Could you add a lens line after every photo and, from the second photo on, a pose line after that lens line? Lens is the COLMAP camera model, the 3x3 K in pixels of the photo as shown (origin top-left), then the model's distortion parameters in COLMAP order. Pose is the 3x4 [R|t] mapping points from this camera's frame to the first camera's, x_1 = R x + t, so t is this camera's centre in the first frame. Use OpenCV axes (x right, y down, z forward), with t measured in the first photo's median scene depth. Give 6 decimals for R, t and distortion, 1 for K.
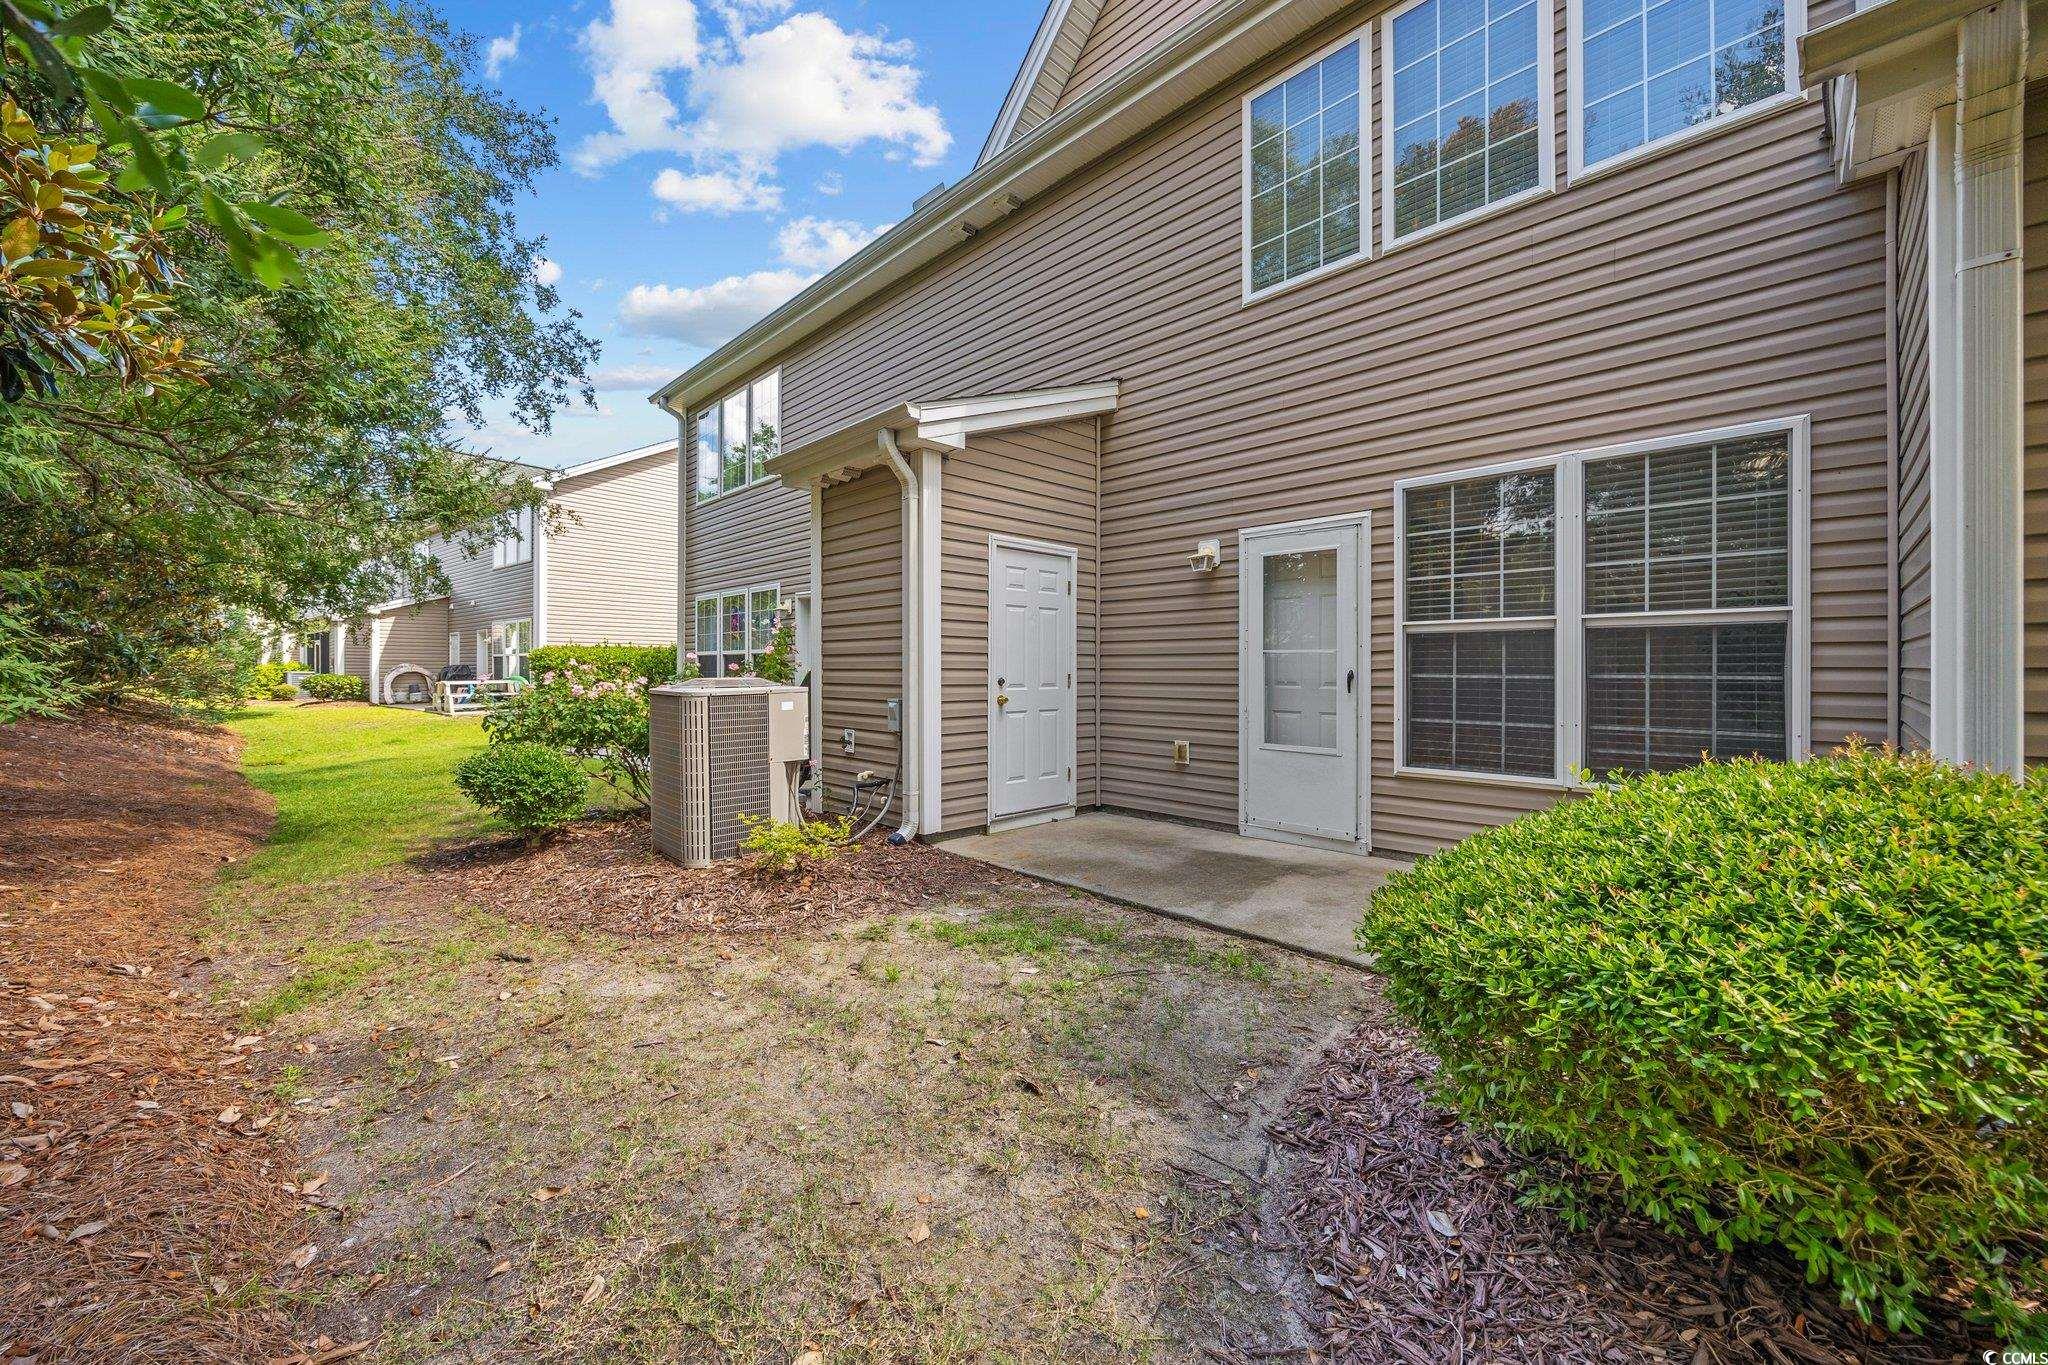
lens RADIAL K [[791.2, 0, 1040.3], [0, 791.2, 682.4], [0, 0, 1]] dist [-0.001923, -0.000567]
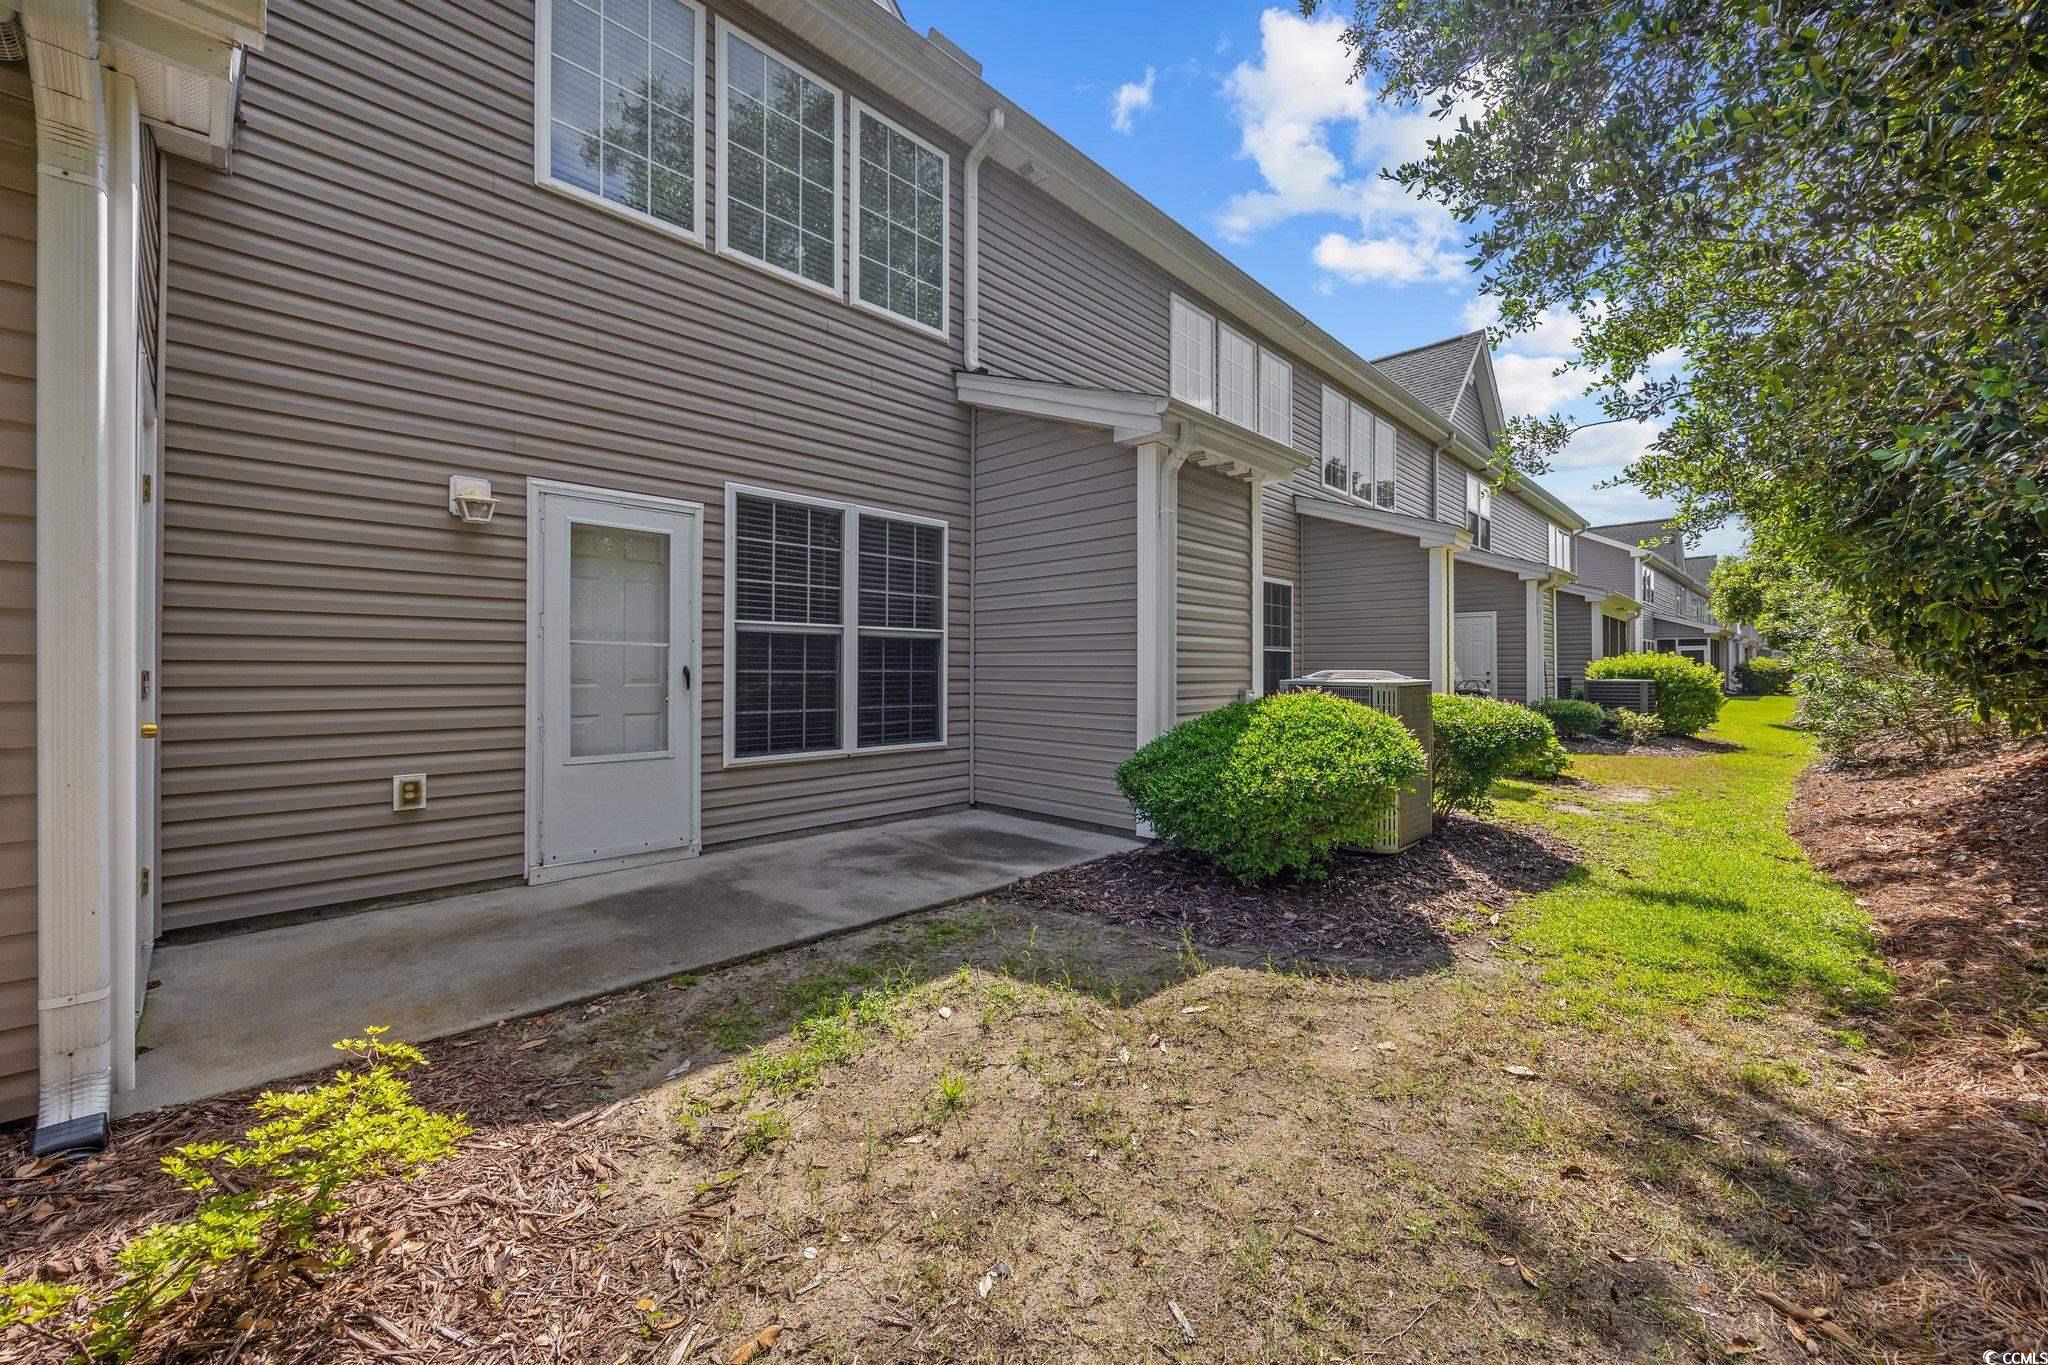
lens RADIAL K [[791.2, 0, 1040.3], [0, 791.2, 682.4], [0, 0, 1]] dist [-0.001923, -0.000567]
pose [[-0.033552, -0.016665, 0.999298, -0.621303], [0.014247, 0.999751, 0.017150, -0.006163], [-0.999335, 0.014812, -0.033307, 0.656635]]
